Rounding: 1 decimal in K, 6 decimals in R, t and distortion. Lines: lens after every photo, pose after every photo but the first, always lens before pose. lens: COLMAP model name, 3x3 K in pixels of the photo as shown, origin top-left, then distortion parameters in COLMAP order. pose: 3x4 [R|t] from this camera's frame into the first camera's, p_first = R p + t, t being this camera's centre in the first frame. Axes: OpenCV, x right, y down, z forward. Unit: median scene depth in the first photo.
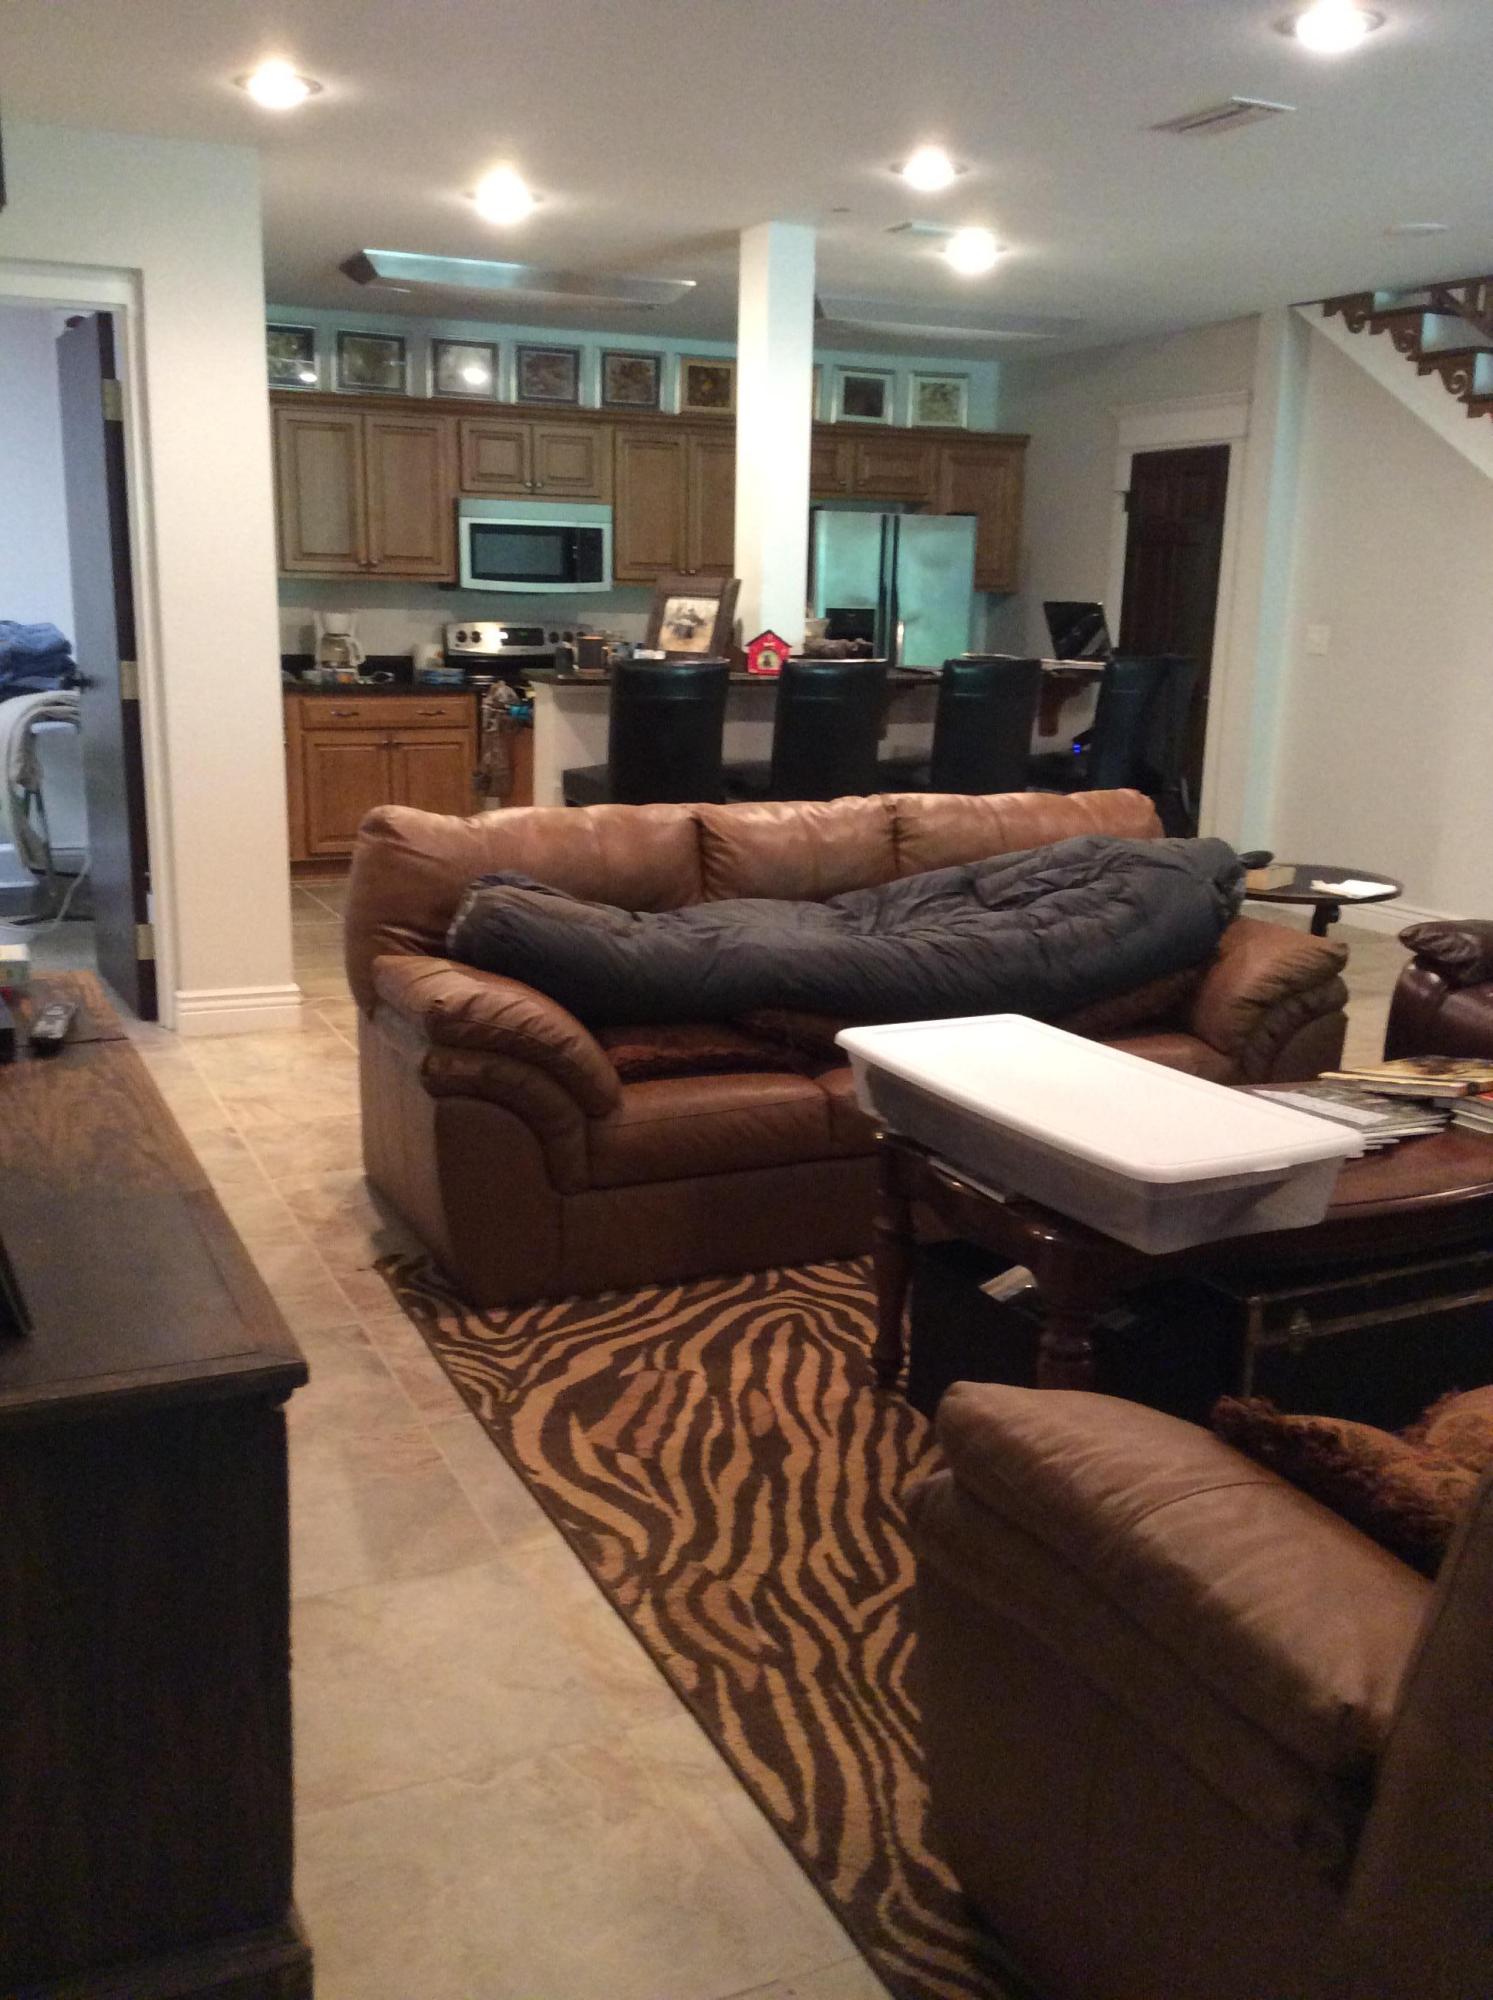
lens RADIAL K [[1818.1, 0, 746.5], [0, 1818.1, 1000.0], [0, 0, 1]] dist [0.155139, -0.342575]
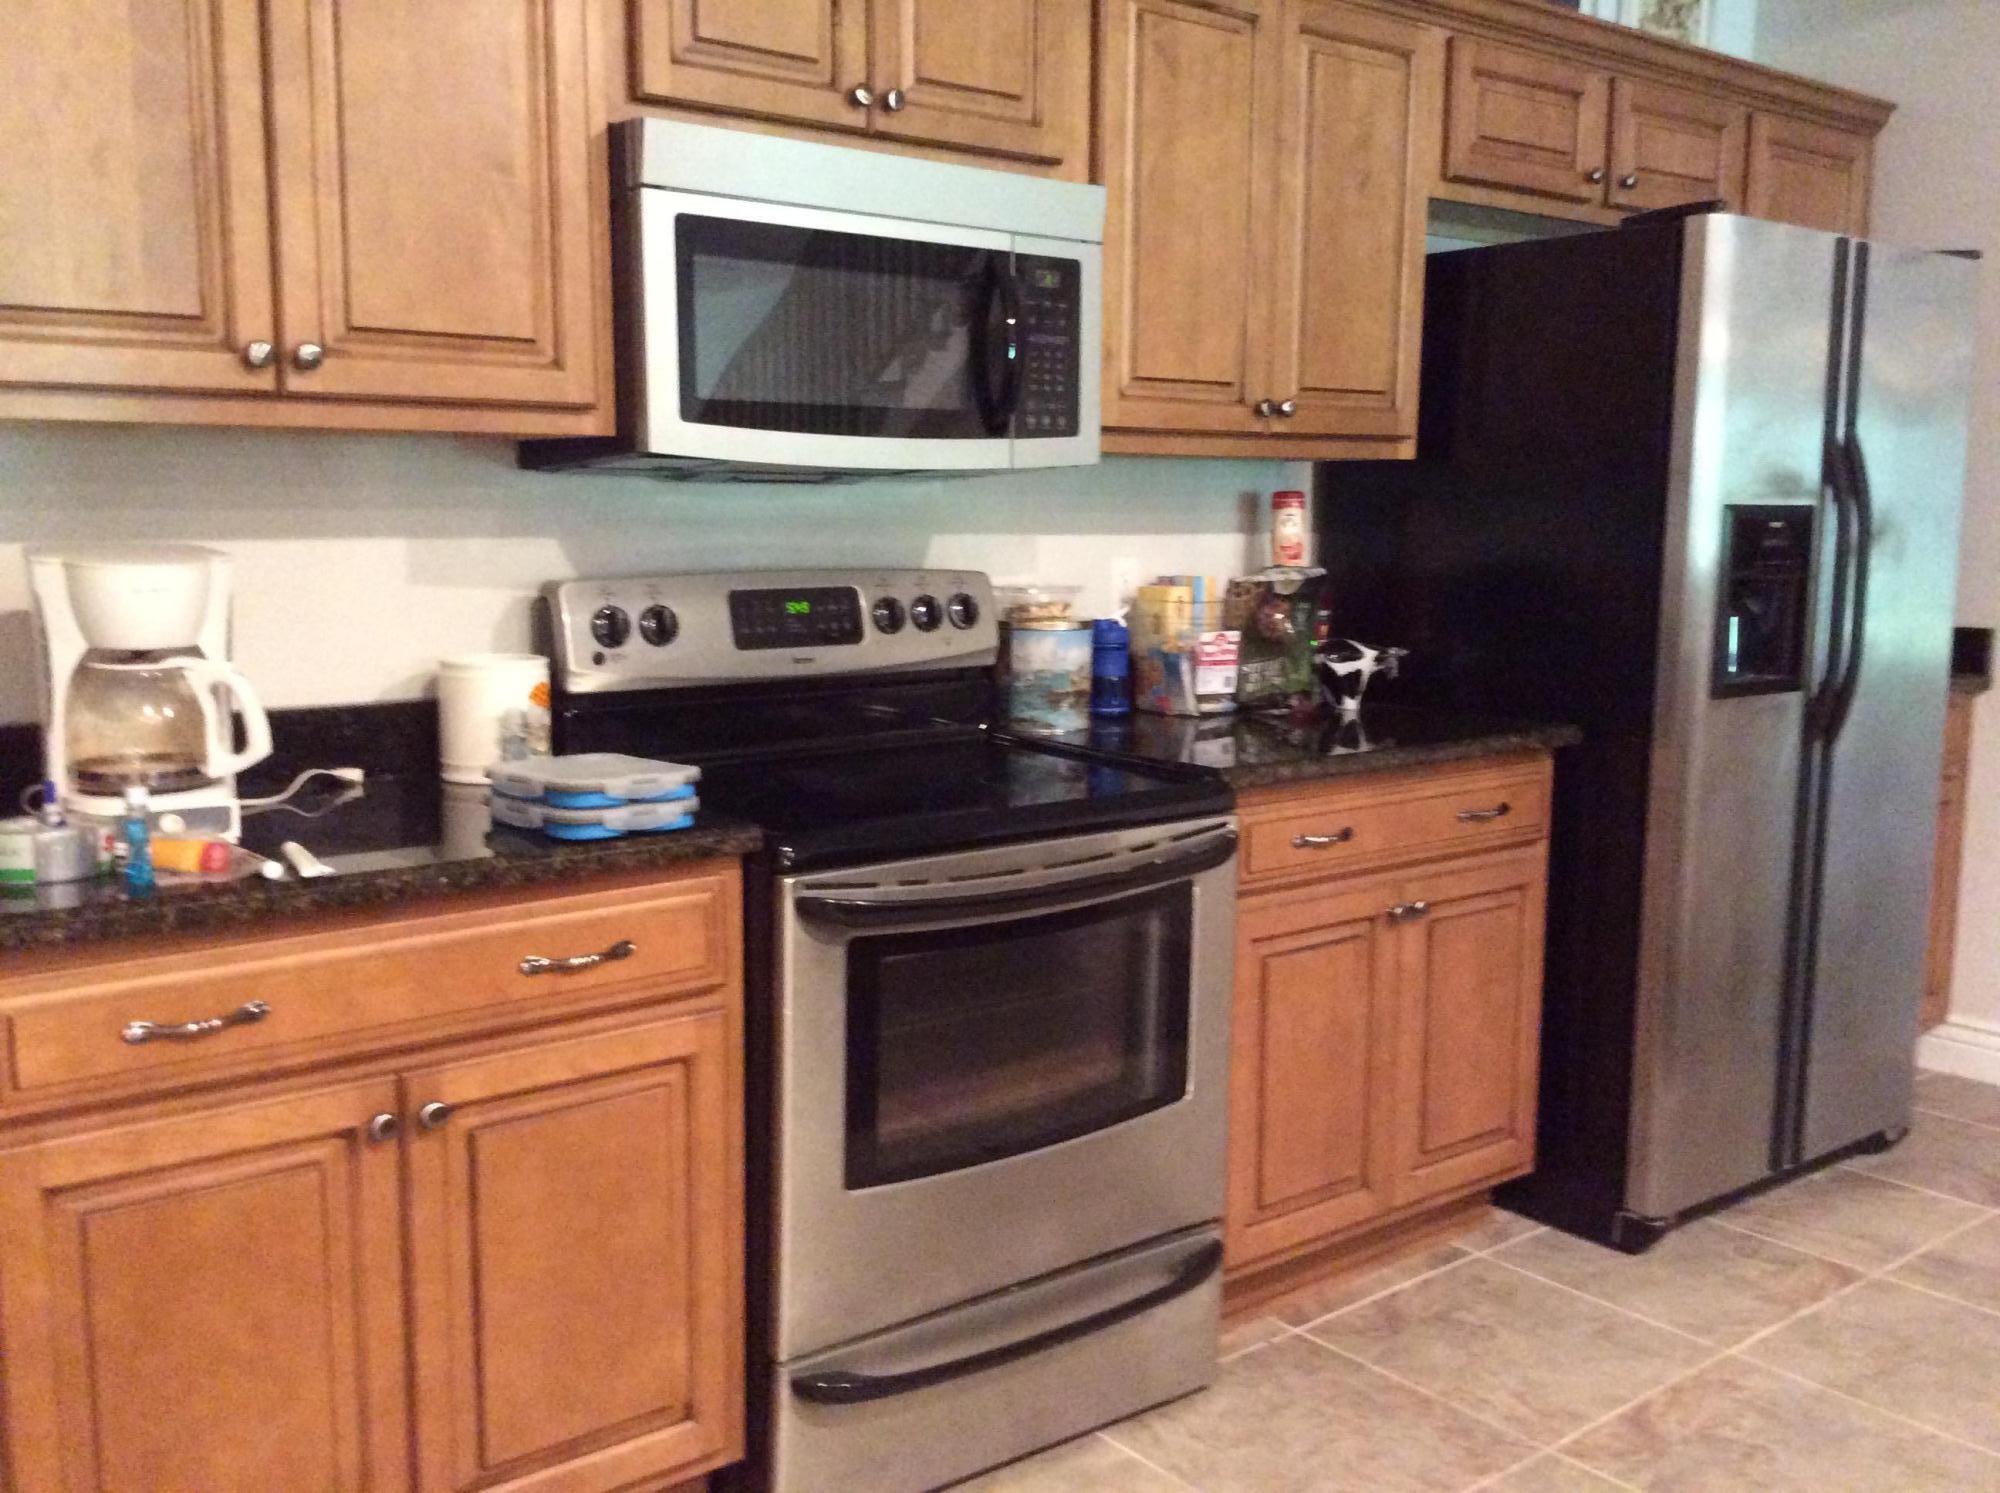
lens RADIAL K [[1845.7, 0, 989.2], [0, 1845.7, 745.3], [0, 0, 1]] dist [0.128493, -0.260667]
pose [[0.973923, -0.041899, 0.222975, -0.169164], [0.062615, 0.994268, -0.086663, -0.156934], [-0.218066, 0.098364, 0.970964, 0.735148]]
